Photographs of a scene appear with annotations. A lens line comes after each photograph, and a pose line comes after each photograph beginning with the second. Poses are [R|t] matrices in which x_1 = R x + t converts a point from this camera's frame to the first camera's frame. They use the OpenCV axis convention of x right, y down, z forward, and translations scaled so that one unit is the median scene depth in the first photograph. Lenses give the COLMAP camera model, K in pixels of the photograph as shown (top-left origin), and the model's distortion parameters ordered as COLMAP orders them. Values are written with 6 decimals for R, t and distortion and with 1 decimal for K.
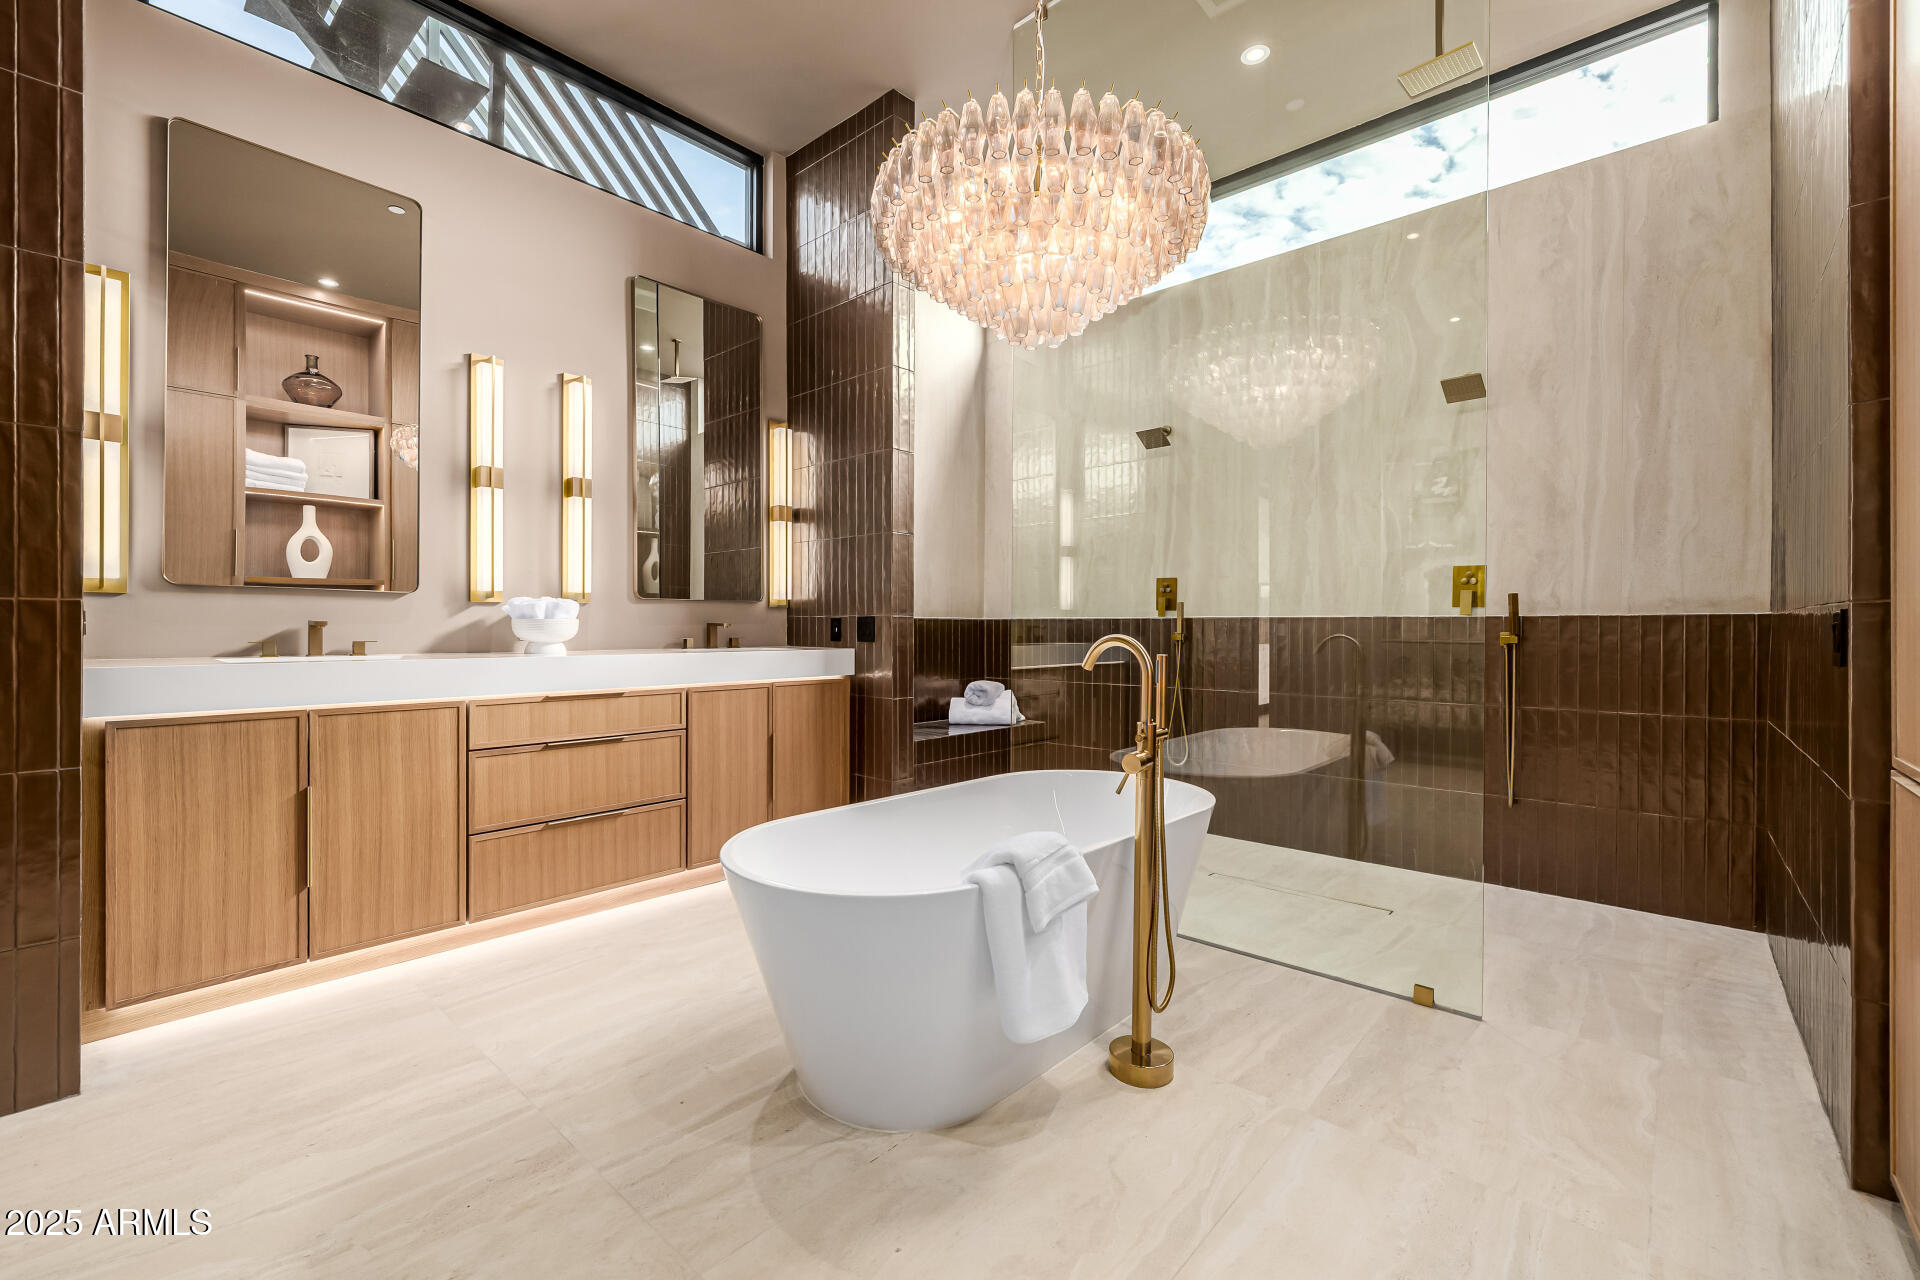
lens RADIAL K [[807.1, 0, 953.4], [0, 807.1, 638.8], [0, 0, 1]] dist [0.003211, 0.000443]
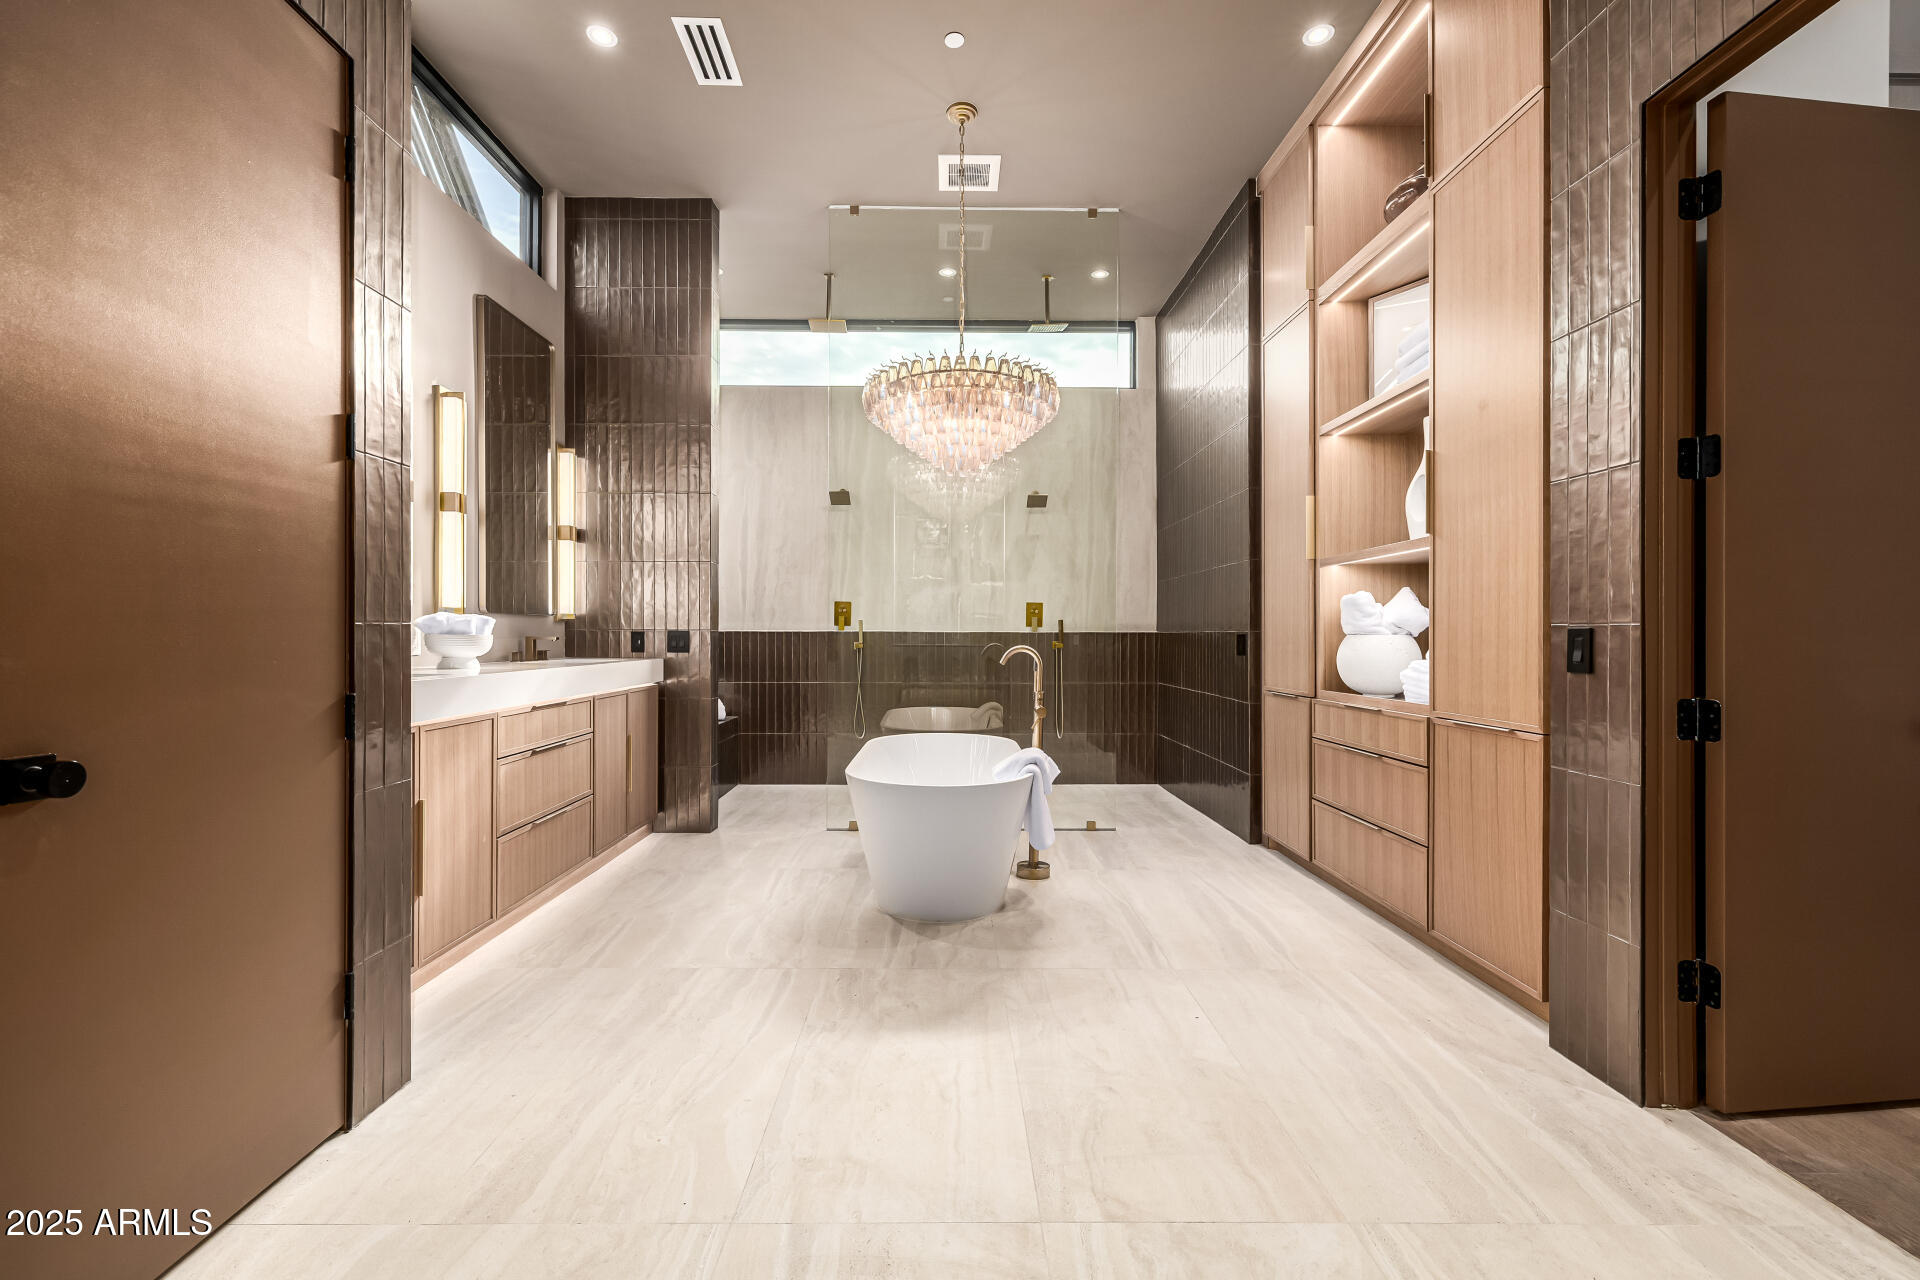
lens RADIAL K [[807.1, 0, 962.4], [0, 807.1, 635.9], [0, 0, 1]] dist [0.003211, 0.000443]
pose [[0.729338, -0.001501, 0.684152, -0.742511], [0.008455, 0.999941, -0.006819, -0.010341], [-0.684101, 0.010757, 0.729308, -0.172343]]
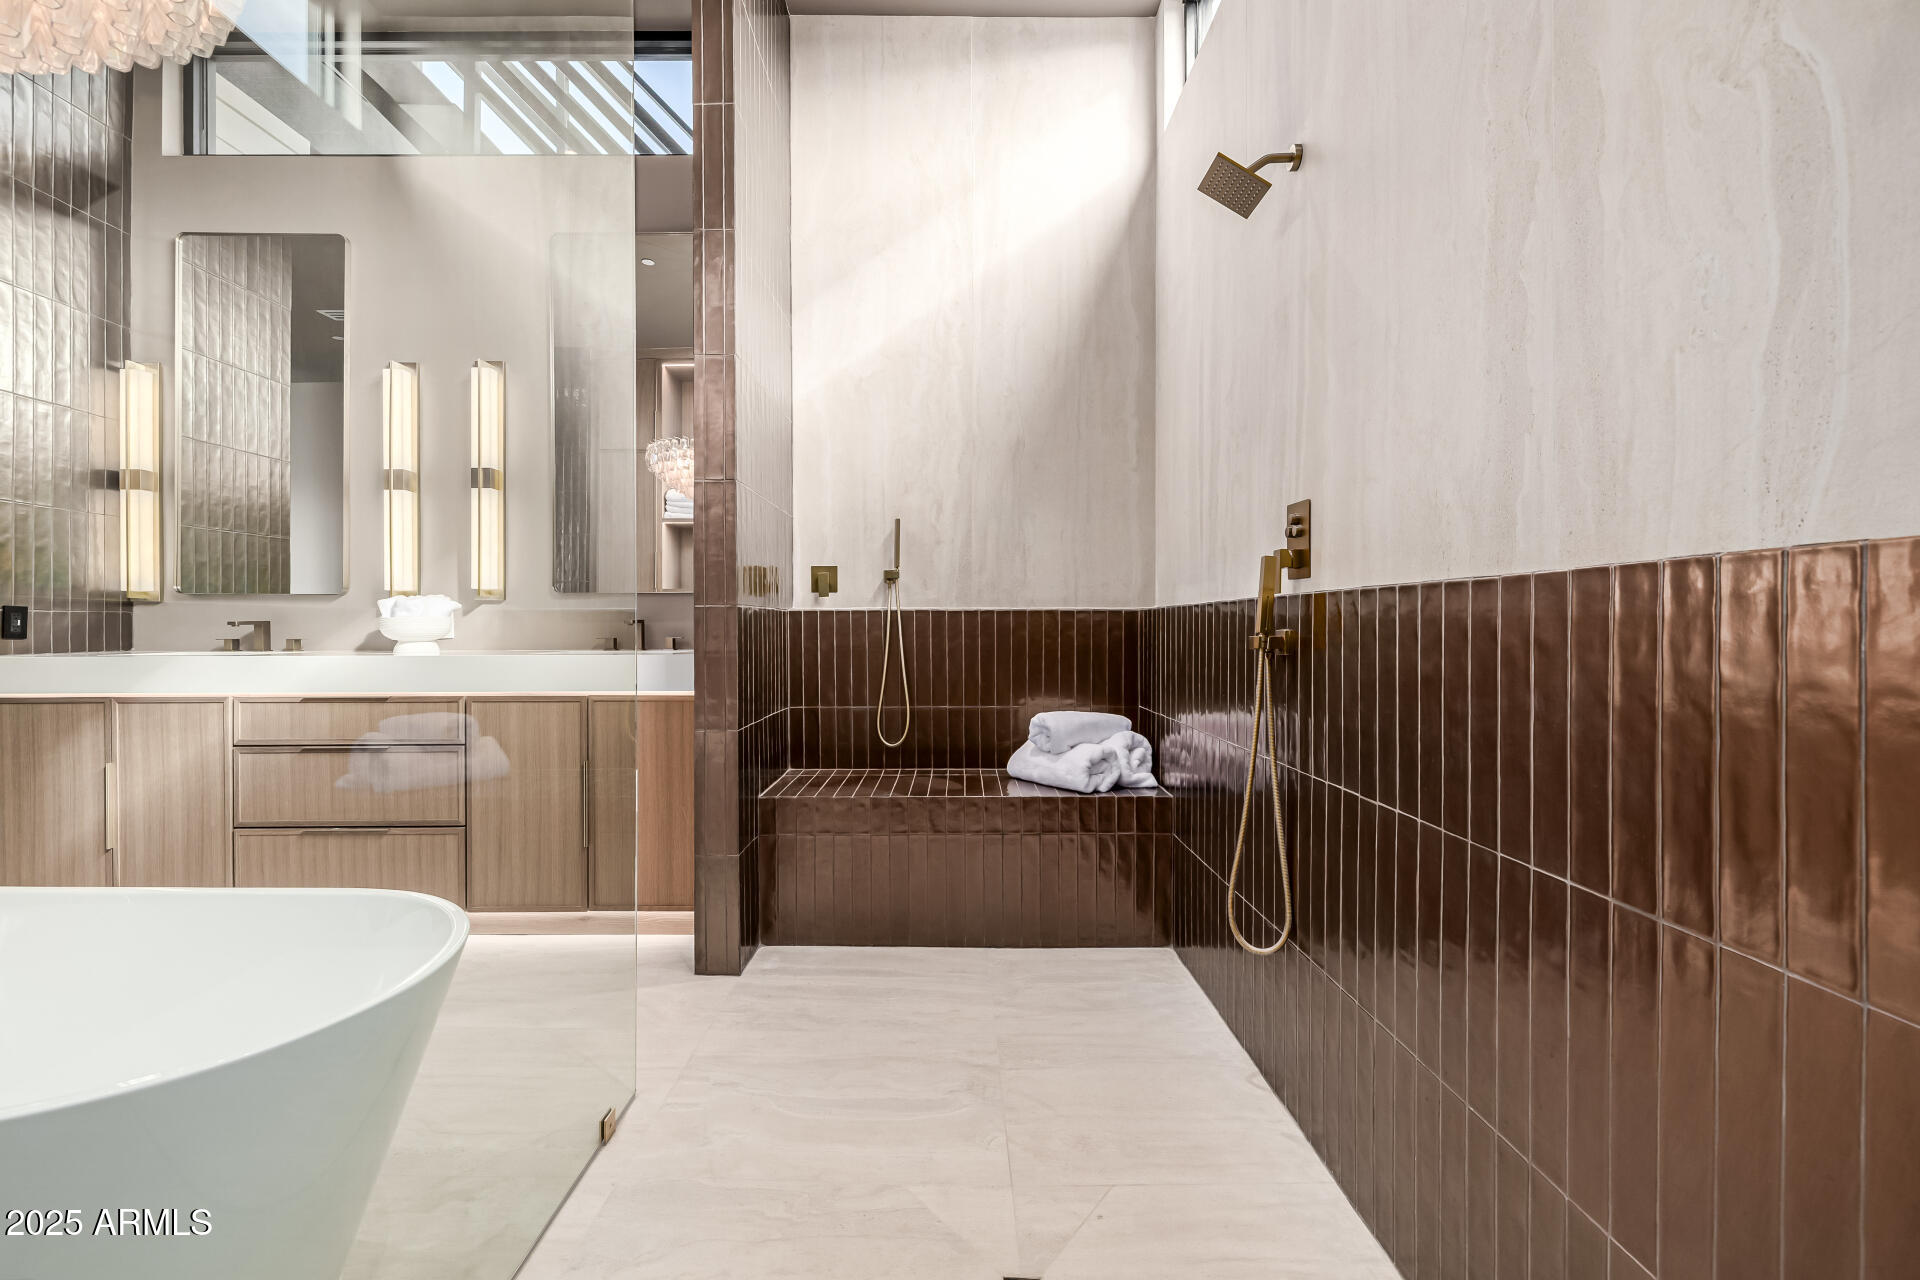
lens RADIAL K [[807.1, 0, 959.9], [0, 807.1, 637.2], [0, 0, 1]] dist [0.003211, 0.000443]
pose [[0.671840, 0.005320, -0.740677, 0.659760], [-0.007677, 0.999971, 0.000219, -0.005222], [0.740656, 0.005539, 0.671861, 0.834558]]
